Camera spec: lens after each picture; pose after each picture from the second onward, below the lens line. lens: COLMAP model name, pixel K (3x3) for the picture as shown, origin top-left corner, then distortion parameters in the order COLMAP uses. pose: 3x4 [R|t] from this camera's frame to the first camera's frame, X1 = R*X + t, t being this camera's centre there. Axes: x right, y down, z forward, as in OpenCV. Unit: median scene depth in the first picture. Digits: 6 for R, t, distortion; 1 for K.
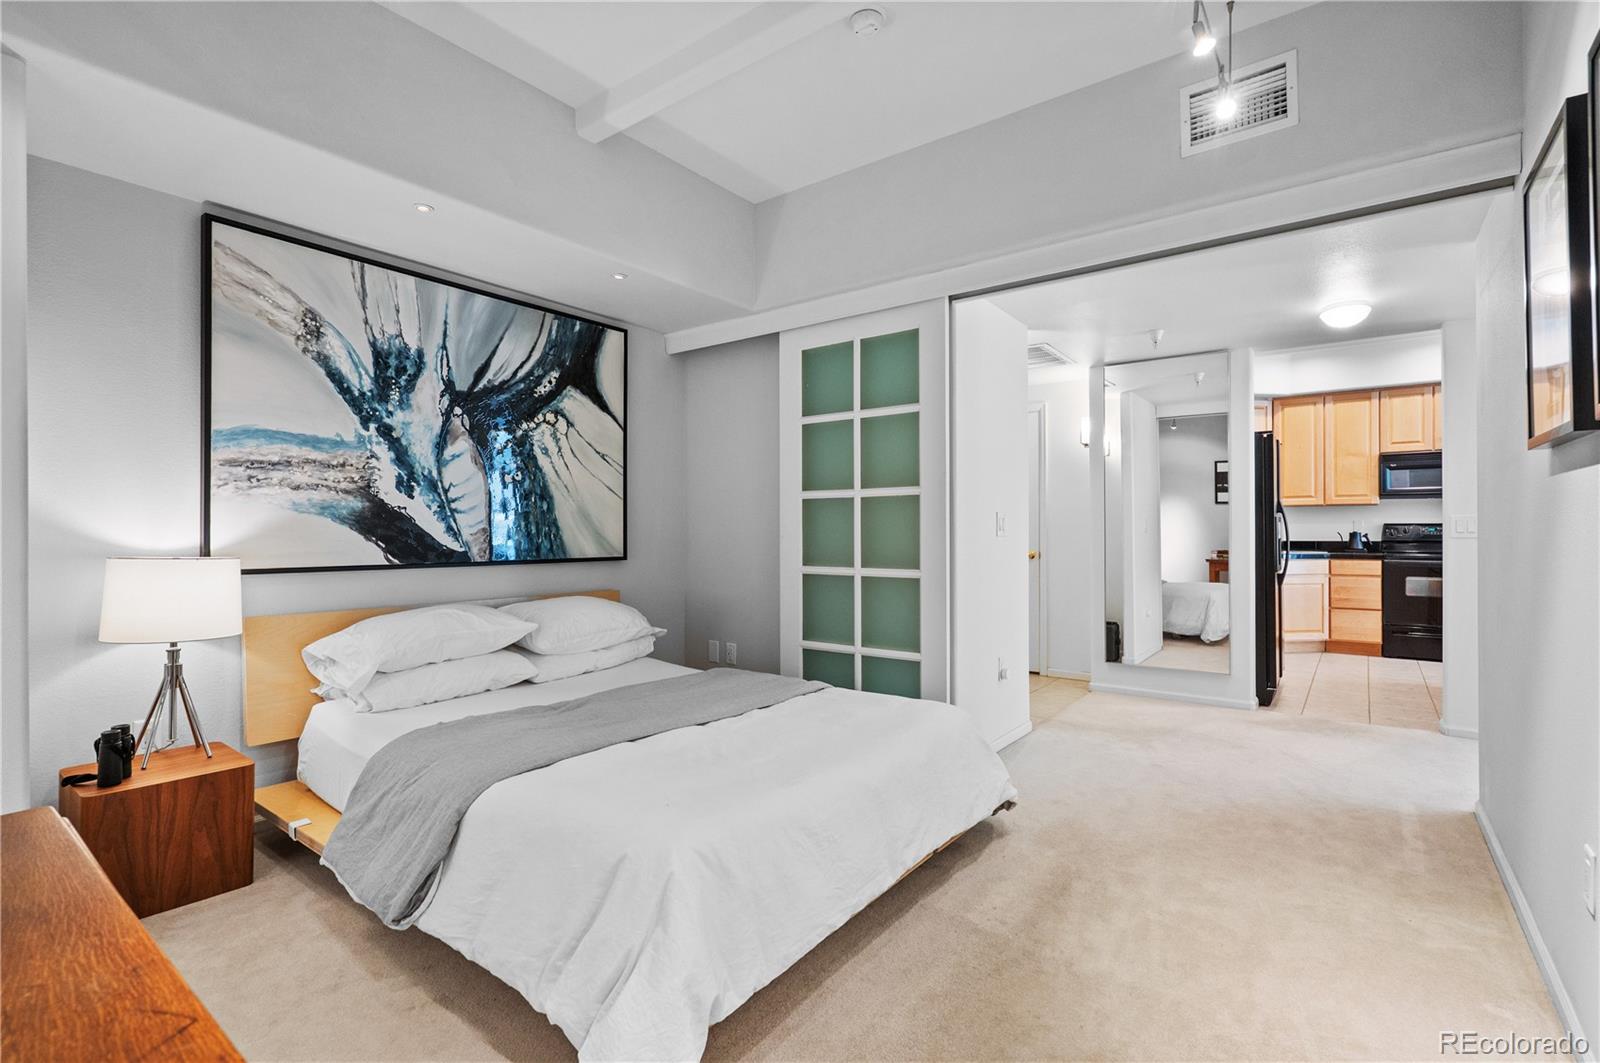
lens RADIAL K [[746.5, 0, 810.3], [0, 746.5, 529.8], [0, 0, 1]] dist [0.003561, 0.000602]
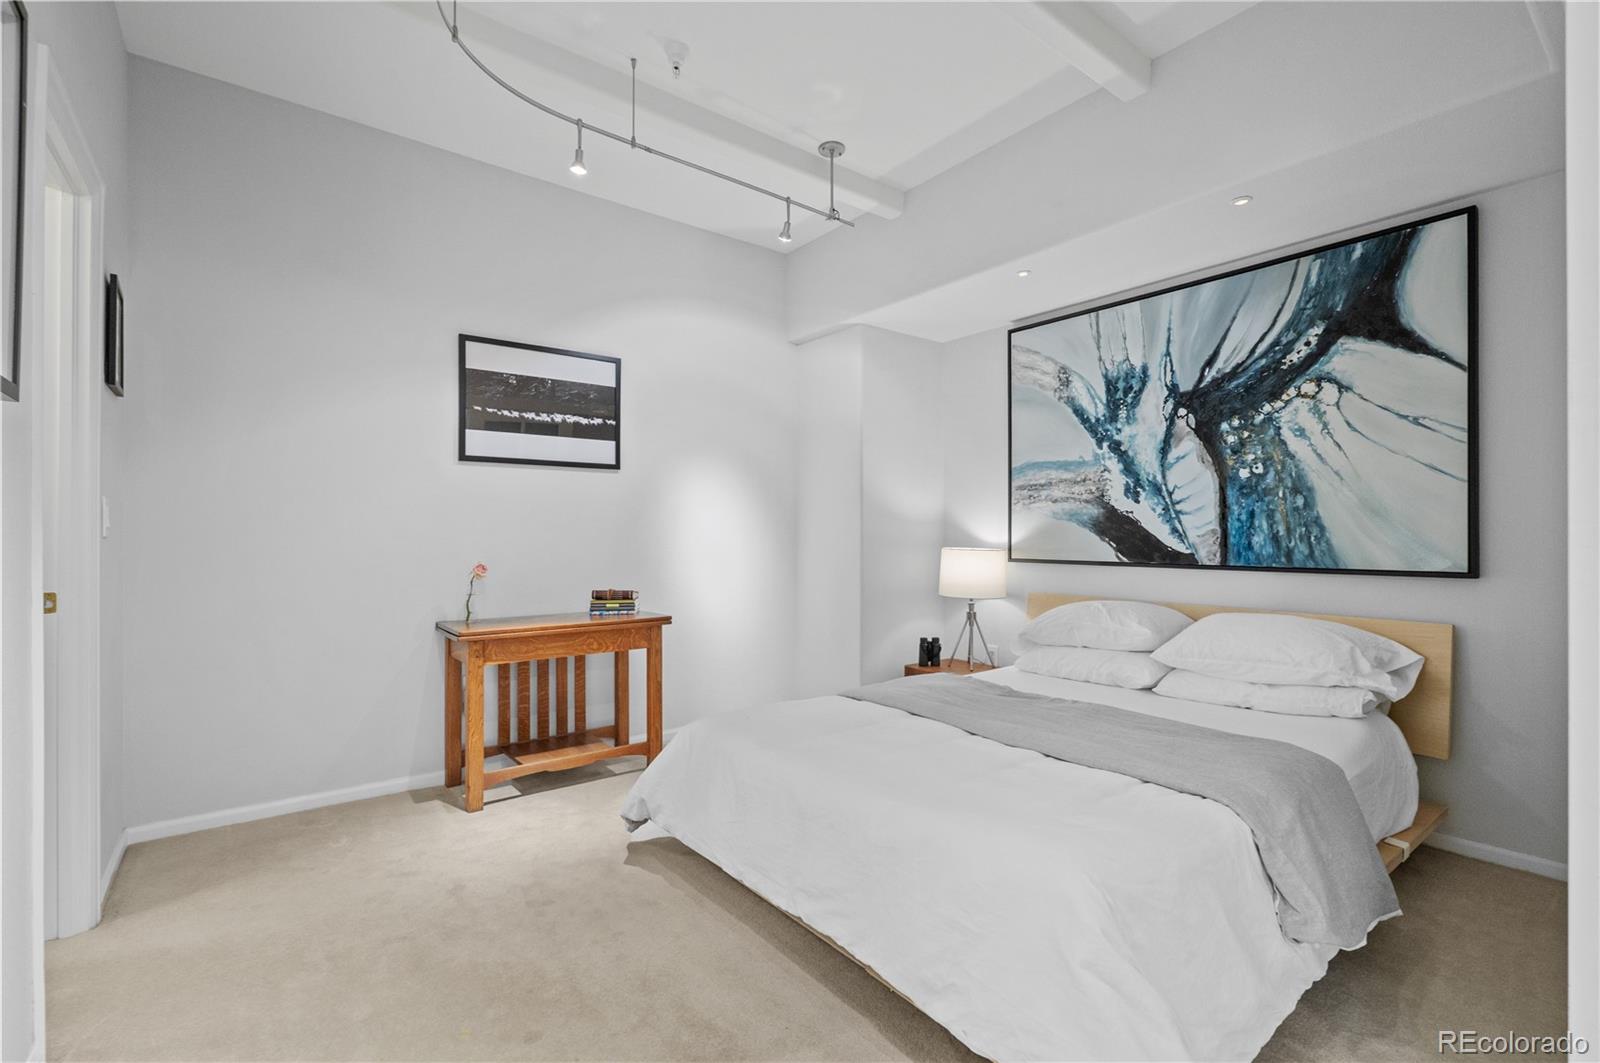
lens RADIAL K [[697.5, 0, 809.0], [0, 697.5, 535.1], [0, 0, 1]] dist [0.000792, 0.000538]
pose [[-0.250372, 0.001158, -0.968149, 0.568703], [0.003590, 0.999994, 0.000267, 0.002977], [0.968143, -0.003409, -0.250375, 0.769017]]
